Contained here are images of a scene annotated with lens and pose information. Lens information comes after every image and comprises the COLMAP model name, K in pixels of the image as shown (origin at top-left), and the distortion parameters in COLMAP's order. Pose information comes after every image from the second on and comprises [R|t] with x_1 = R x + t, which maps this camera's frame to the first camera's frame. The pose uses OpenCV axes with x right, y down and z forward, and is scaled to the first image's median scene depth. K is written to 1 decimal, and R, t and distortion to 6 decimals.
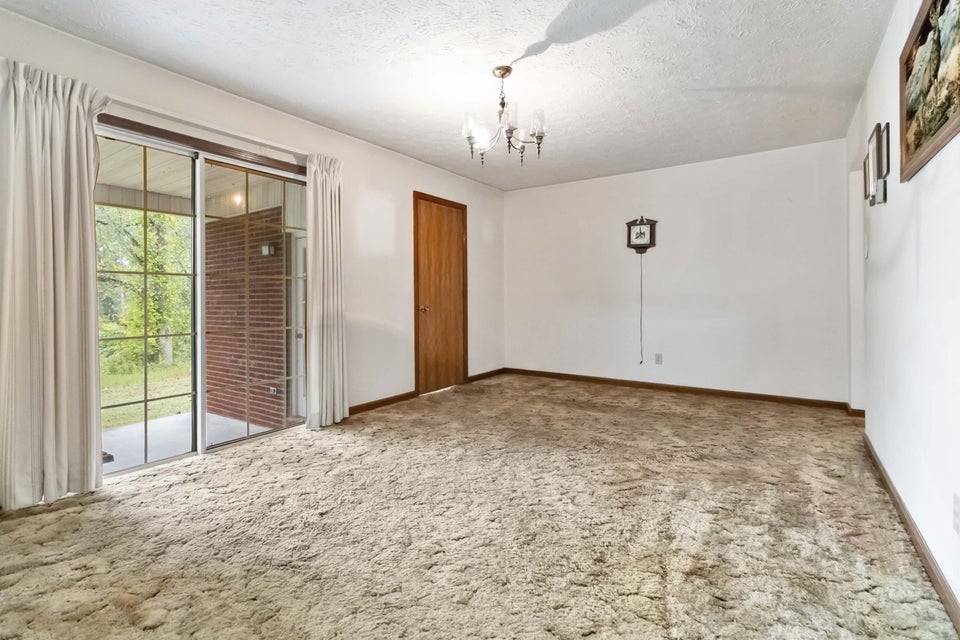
lens RADIAL K [[454.4, 0, 476.4], [0, 454.4, 299.3], [0, 0, 1]] dist [0.000778, 0.001196]
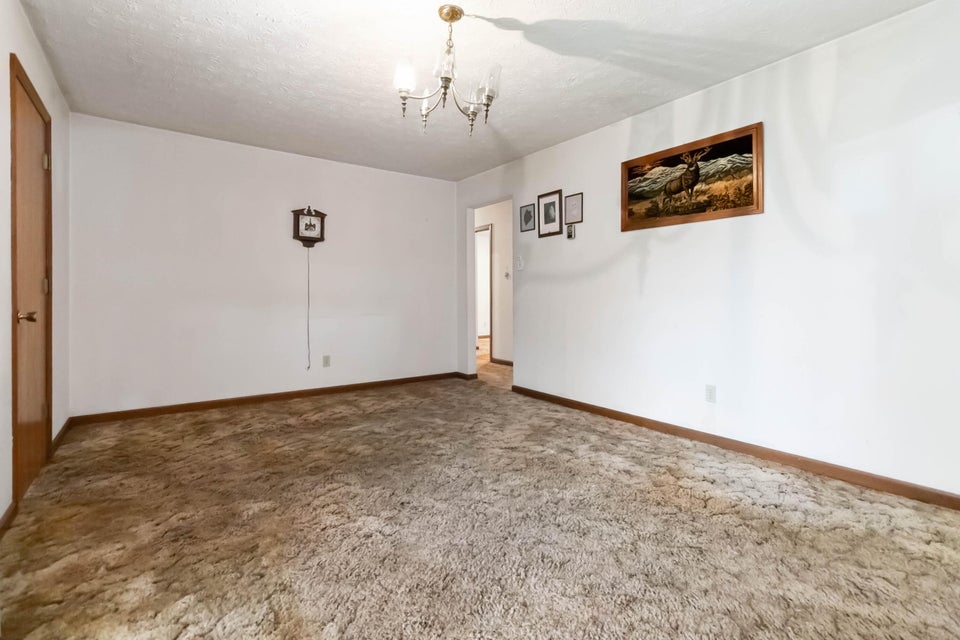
lens RADIAL K [[454.4, 0, 484.3], [0, 454.4, 297.7], [0, 0, 1]] dist [0.000778, 0.001196]
pose [[0.308958, 0.003685, 0.951069, -0.404408], [0.004564, 0.999975, -0.005357, 0.005941], [-0.951065, 0.005996, 0.308934, 0.405961]]
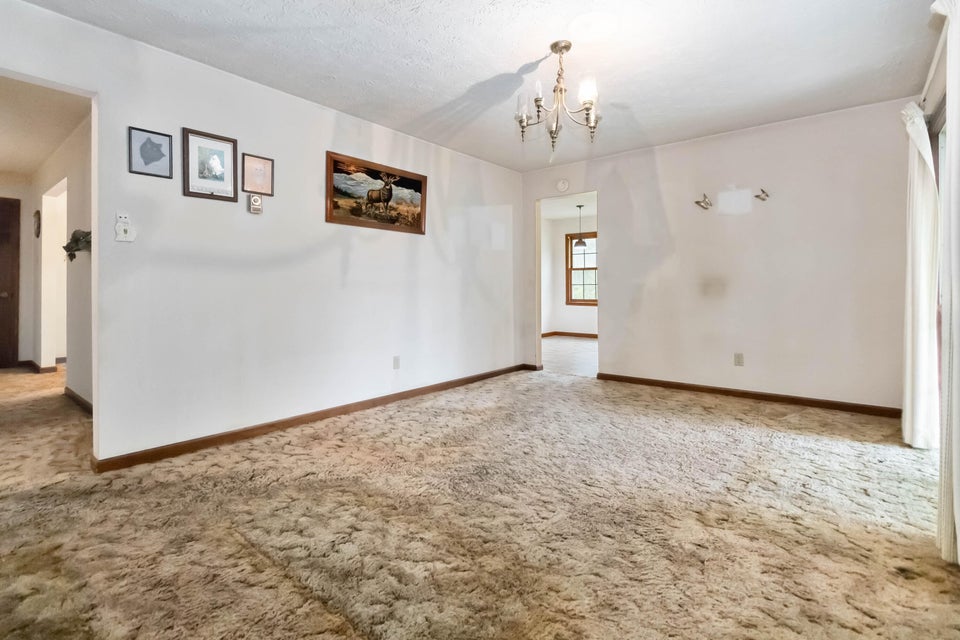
lens RADIAL K [[454.4, 0, 477.1], [0, 454.4, 288.4], [0, 0, 1]] dist [0.000778, 0.001196]
pose [[-0.997839, 0.011135, 0.064760, 0.106892], [0.011304, 0.999934, 0.002244, 0.000595], [-0.064731, 0.002971, -0.997898, 1.147376]]
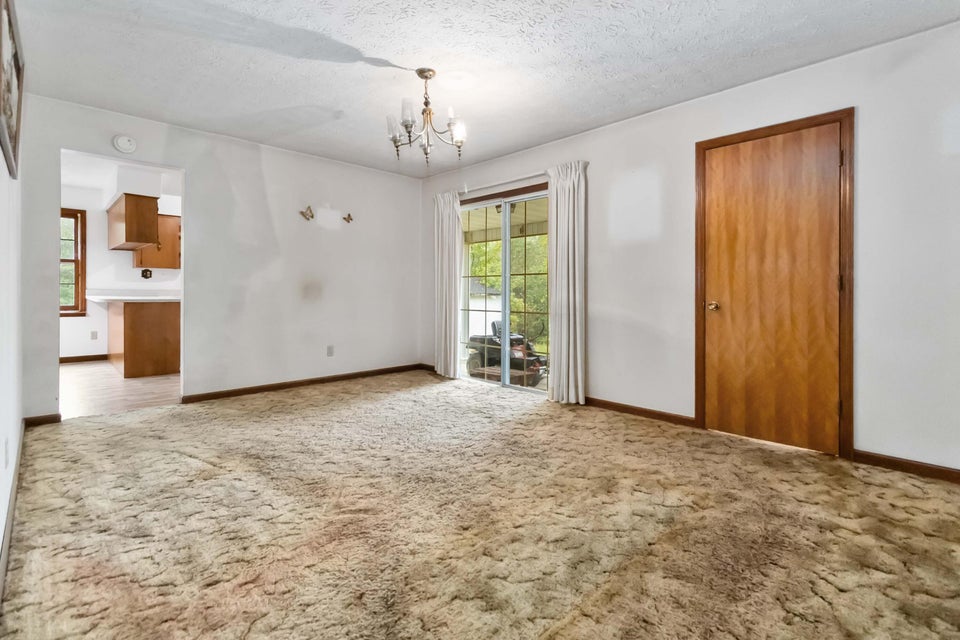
lens RADIAL K [[454.4, 0, 483.5], [0, 454.4, 291.9], [0, 0, 1]] dist [0.000778, 0.001196]
pose [[-0.187306, 0.001296, -0.982301, 0.627729], [-0.011958, 0.999922, 0.003599, 0.001195], [0.982229, 0.012420, -0.187276, 0.787540]]
